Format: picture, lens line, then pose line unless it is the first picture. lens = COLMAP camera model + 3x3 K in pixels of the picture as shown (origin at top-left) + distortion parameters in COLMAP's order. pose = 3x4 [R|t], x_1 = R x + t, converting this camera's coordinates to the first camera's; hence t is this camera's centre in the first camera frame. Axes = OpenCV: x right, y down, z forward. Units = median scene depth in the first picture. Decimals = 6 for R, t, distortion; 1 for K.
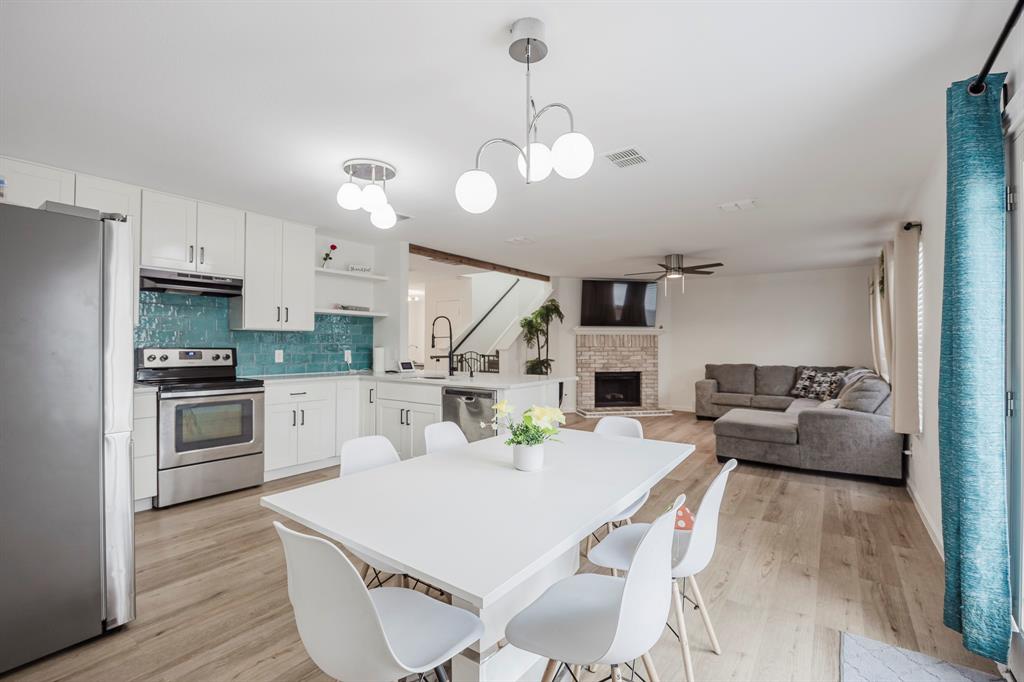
lens RADIAL K [[453.1, 0, 520.0], [0, 453.1, 342.7], [0, 0, 1]] dist [-0.032767, 0.000197]
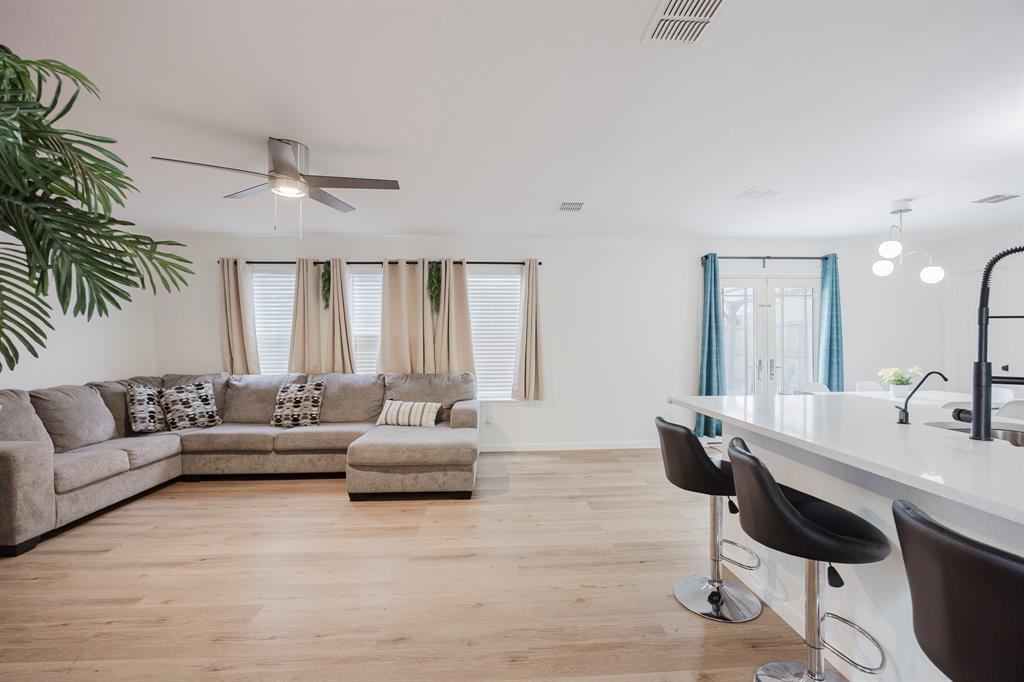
lens RADIAL K [[445.0, 0, 515.0], [0, 445.0, 345.3], [0, 0, 1]] dist [-0.015537, 0.000319]
pose [[-0.621184, -0.003494, 0.783657, -0.166260], [0.001359, 0.999984, 0.005536, 0.004623], [-0.783664, 0.004504, -0.621169, 1.275536]]
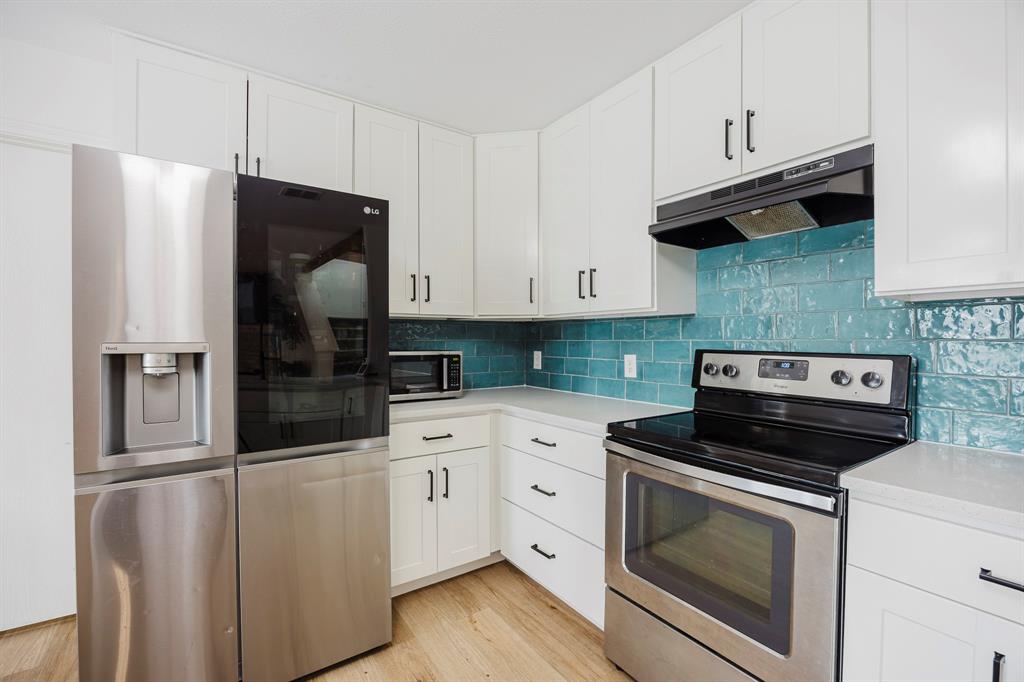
lens RADIAL K [[437.6, 0, 516.0], [0, 437.6, 343.9], [0, 0, 1]] dist [-0.016760, 0.000372]
pose [[-0.339442, 0.000711, -0.940627, -0.184028], [-0.002115, 0.999997, 0.001519, 0.002348], [0.940625, 0.002506, -0.339439, 0.664079]]
